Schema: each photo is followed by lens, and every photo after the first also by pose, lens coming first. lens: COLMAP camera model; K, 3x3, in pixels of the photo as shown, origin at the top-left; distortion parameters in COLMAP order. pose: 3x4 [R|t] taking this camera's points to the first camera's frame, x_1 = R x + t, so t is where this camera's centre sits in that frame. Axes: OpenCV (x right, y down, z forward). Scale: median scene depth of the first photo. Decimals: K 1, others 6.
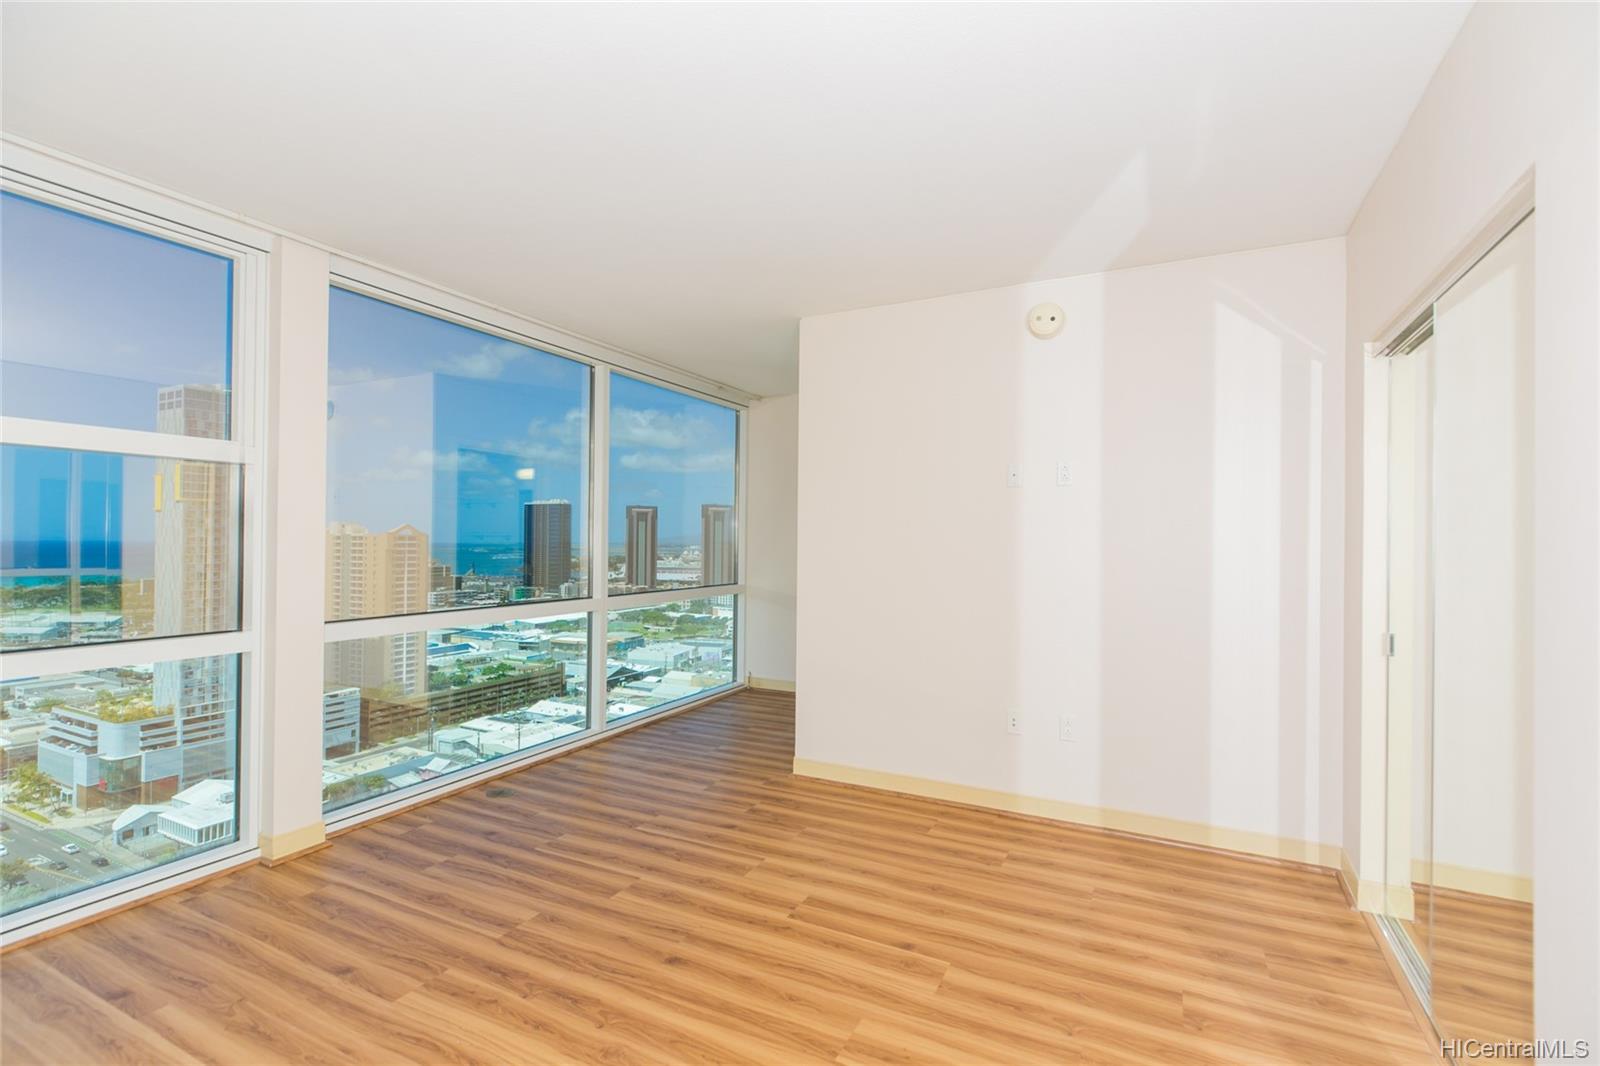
lens RADIAL K [[718.3, 0, 811.7], [0, 718.3, 531.9], [0, 0, 1]] dist [0.003563, -0.004408]
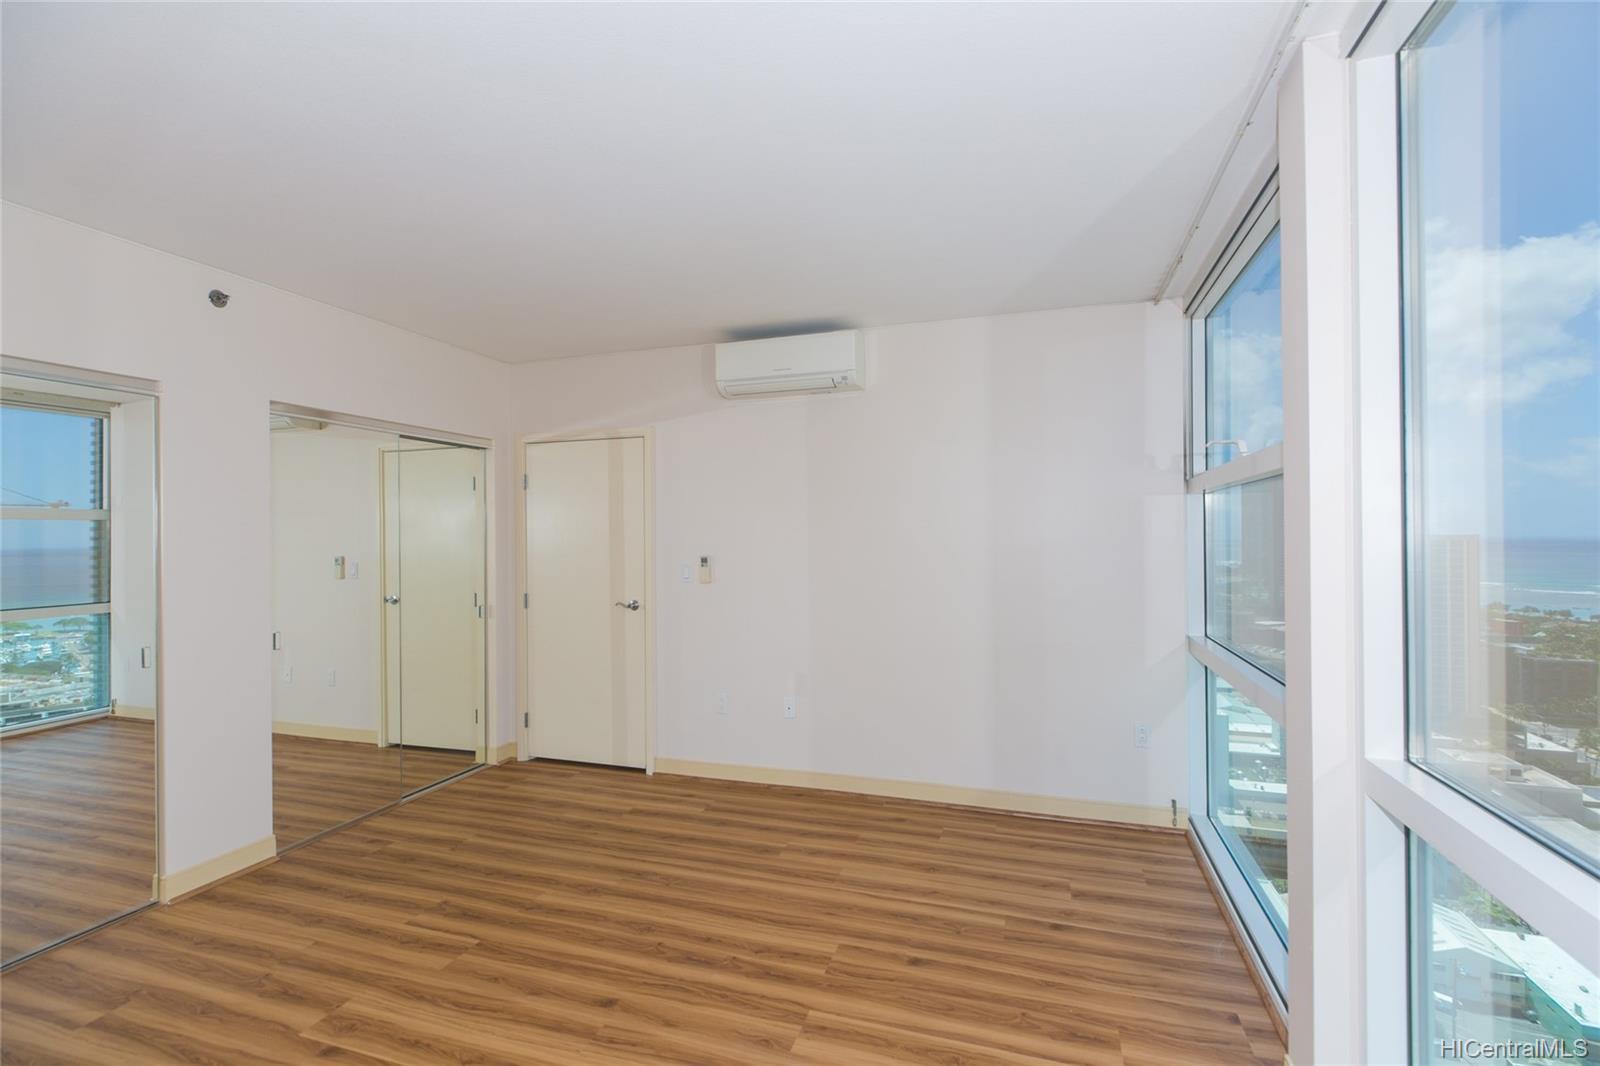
lens RADIAL K [[718.3, 0, 811.7], [0, 718.3, 531.9], [0, 0, 1]] dist [0.003563, -0.004408]
pose [[-0.988816, -0.002312, -0.149120, -0.295506], [0.000253, 0.999852, -0.017181, -0.024649], [0.149138, -0.017027, -0.988670, 1.866067]]
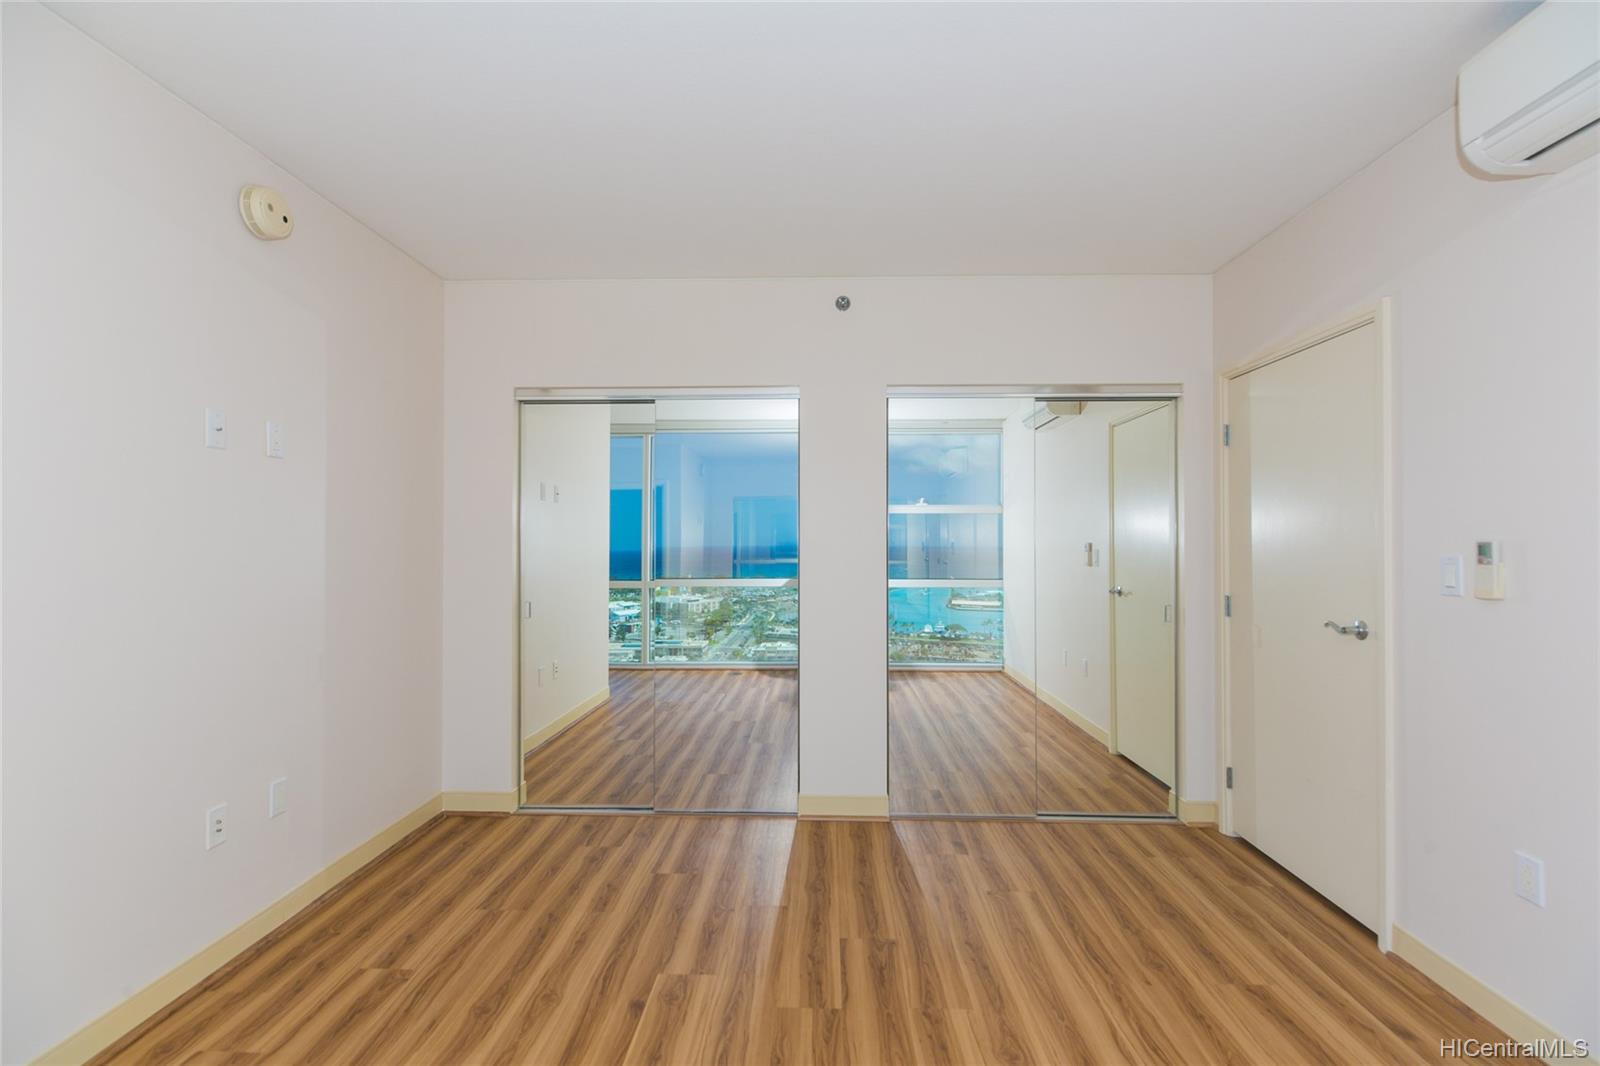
lens RADIAL K [[718.2, 0, 800.0], [0, 718.2, 533.0], [0, 0, 1]] dist [0.014991, -0.007175]
pose [[-0.415155, 0.000510, 0.909751, -0.712551], [-0.013933, 0.999879, -0.006919, 0.010587], [-0.909644, -0.015548, -0.415098, 1.147640]]
